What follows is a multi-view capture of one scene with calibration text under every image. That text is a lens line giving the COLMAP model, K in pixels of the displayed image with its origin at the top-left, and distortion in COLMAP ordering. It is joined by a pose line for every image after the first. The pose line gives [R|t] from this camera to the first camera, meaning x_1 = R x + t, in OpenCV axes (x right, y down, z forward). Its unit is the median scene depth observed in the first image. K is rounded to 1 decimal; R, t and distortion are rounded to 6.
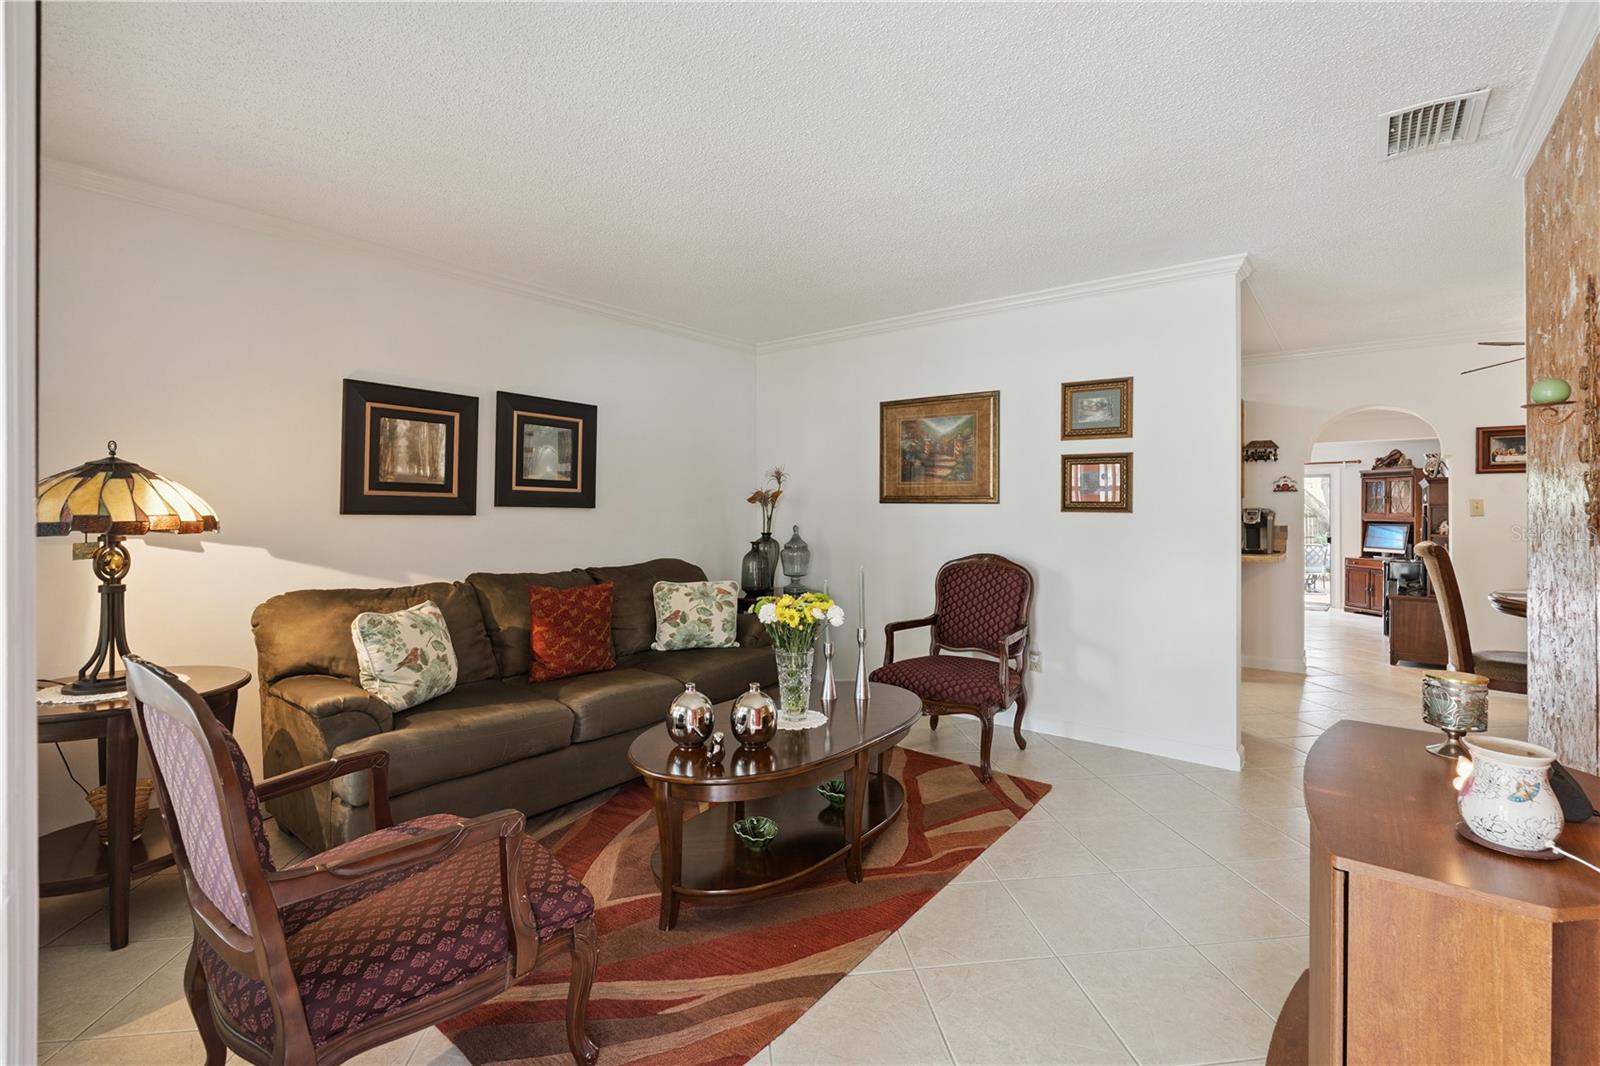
lens RADIAL K [[708.9, 0, 829.9], [0, 708.9, 506.6], [0, 0, 1]] dist [-0.006231, 0.000909]
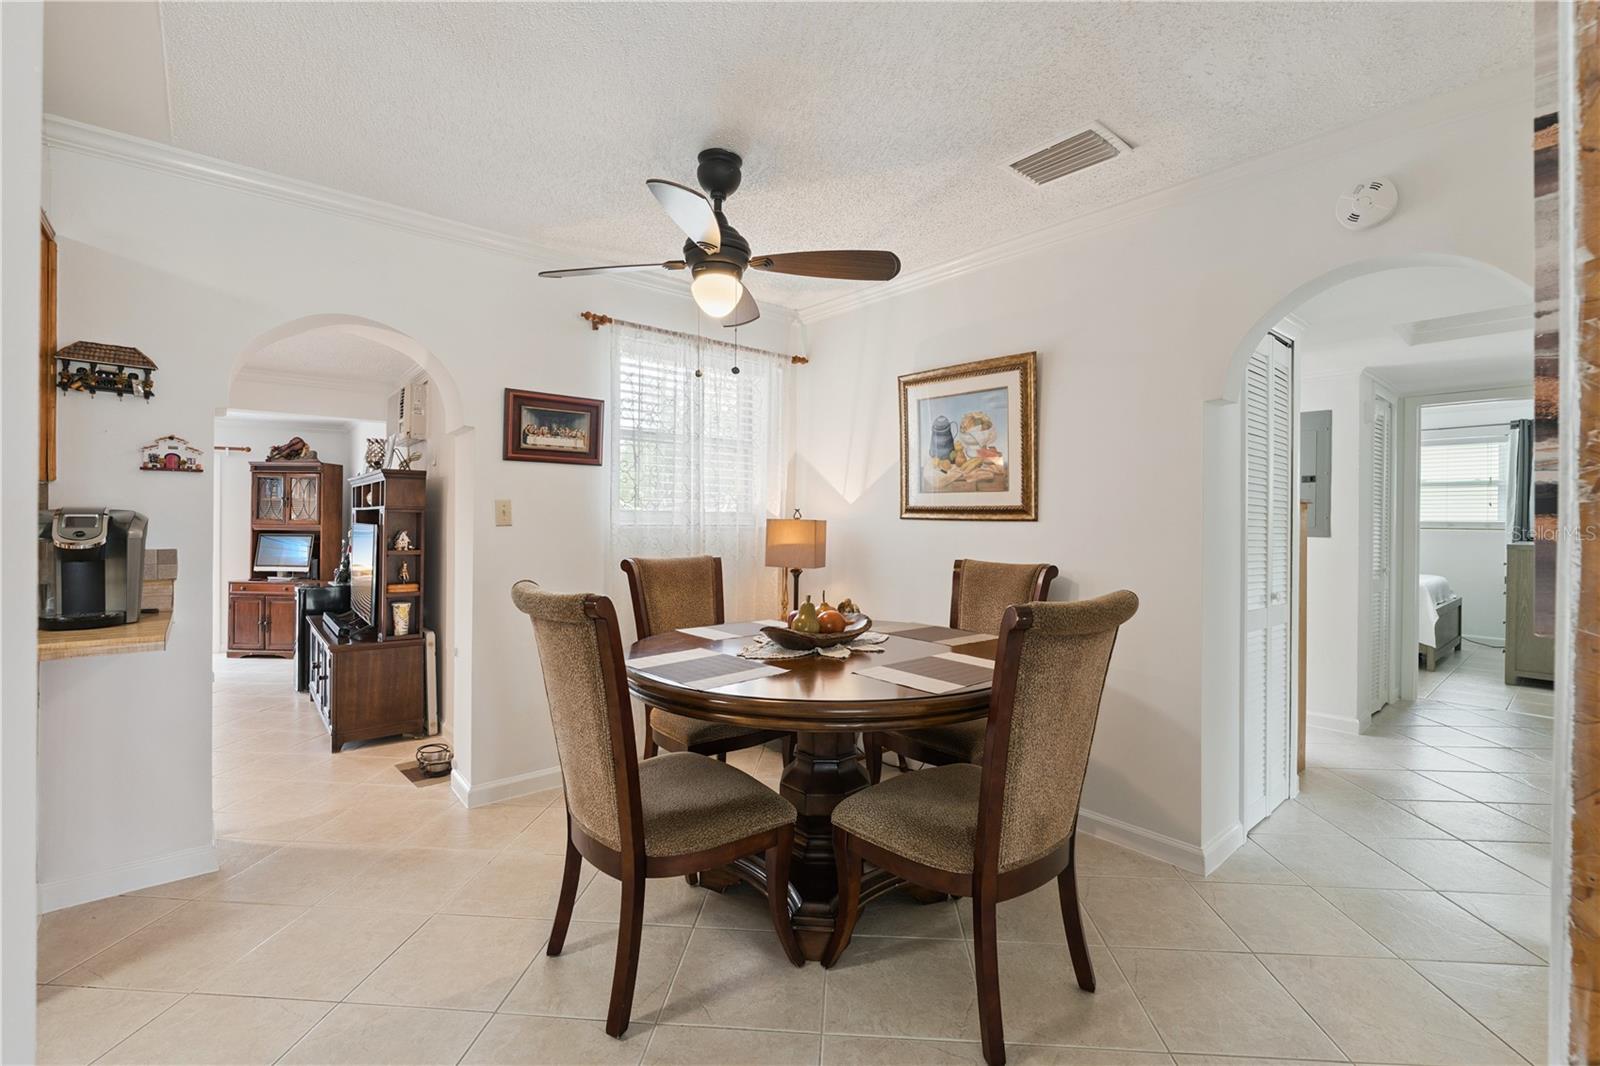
lens RADIAL K [[708.9, 0, 792.3], [0, 708.9, 521.7], [0, 0, 1]] dist [-0.006231, 0.000909]
pose [[0.228724, -0.001590, 0.973490, 0.176982], [-0.011629, 0.999923, 0.004365, 0.001950], [-0.973422, -0.012319, 0.228688, 0.303472]]
